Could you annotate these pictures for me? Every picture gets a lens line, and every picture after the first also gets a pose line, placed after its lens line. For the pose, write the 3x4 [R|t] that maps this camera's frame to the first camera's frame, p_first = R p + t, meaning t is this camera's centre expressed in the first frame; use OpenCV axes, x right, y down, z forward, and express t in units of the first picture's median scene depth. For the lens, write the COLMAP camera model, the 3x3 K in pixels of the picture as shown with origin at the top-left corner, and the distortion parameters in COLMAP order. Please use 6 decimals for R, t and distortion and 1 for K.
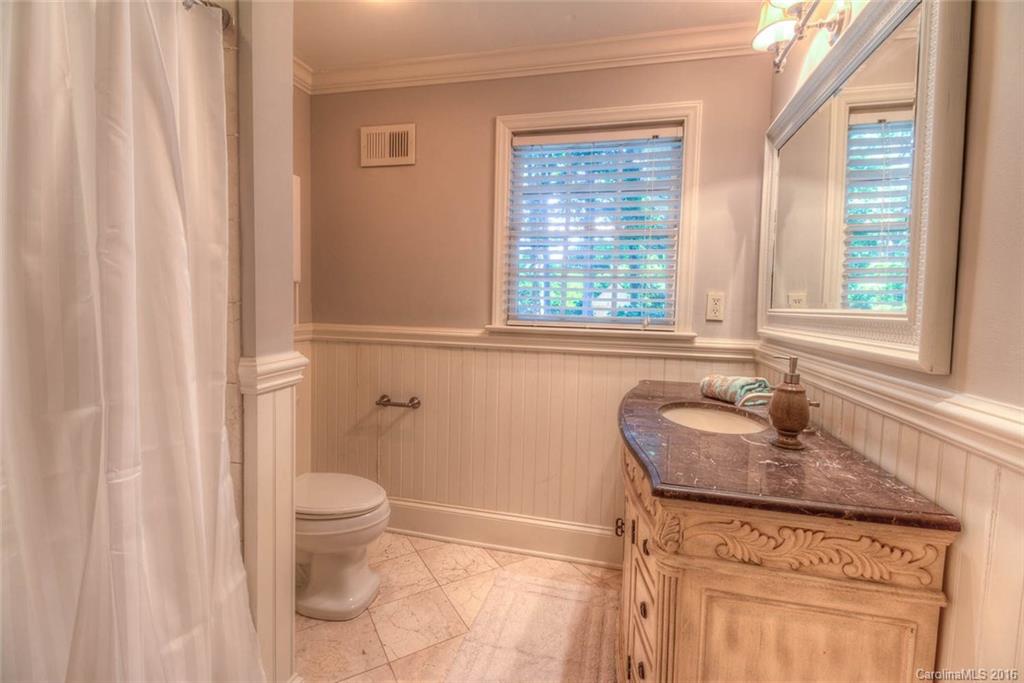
lens RADIAL K [[462.4, 0, 507.9], [0, 462.4, 330.4], [0, 0, 1]] dist [0.018554, -0.012829]
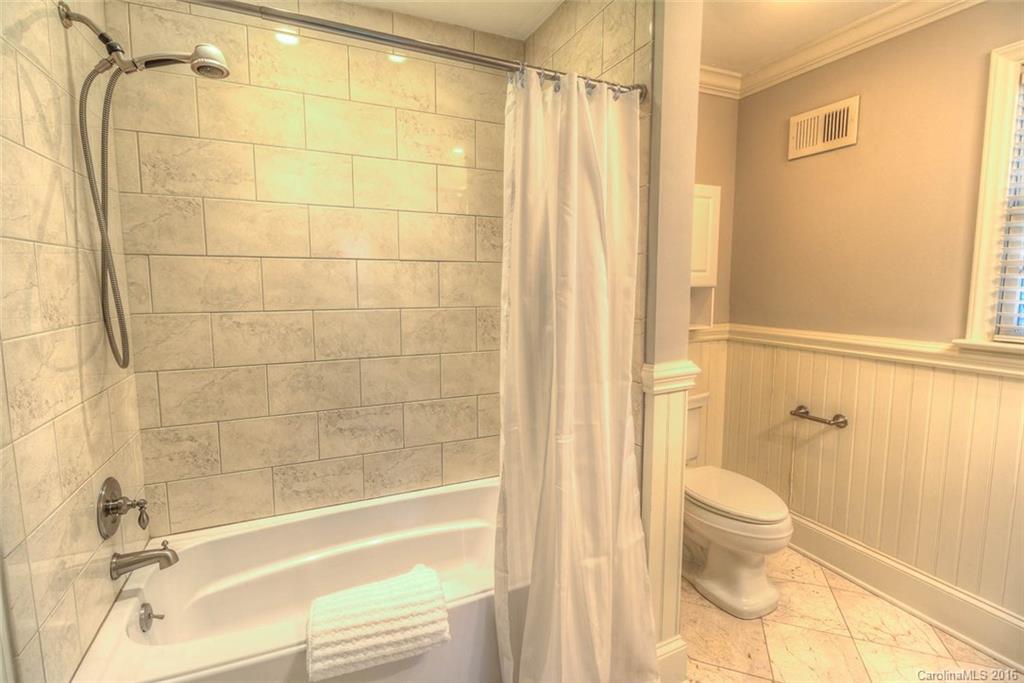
lens RADIAL K [[462.4, 0, 507.9], [0, 462.4, 330.4], [0, 0, 1]] dist [0.018554, -0.012829]
pose [[0.625283, 0.054368, -0.778502, 0.102872], [-0.026505, 0.998474, 0.048442, -0.051166], [0.779948, -0.009656, 0.625770, -0.042315]]
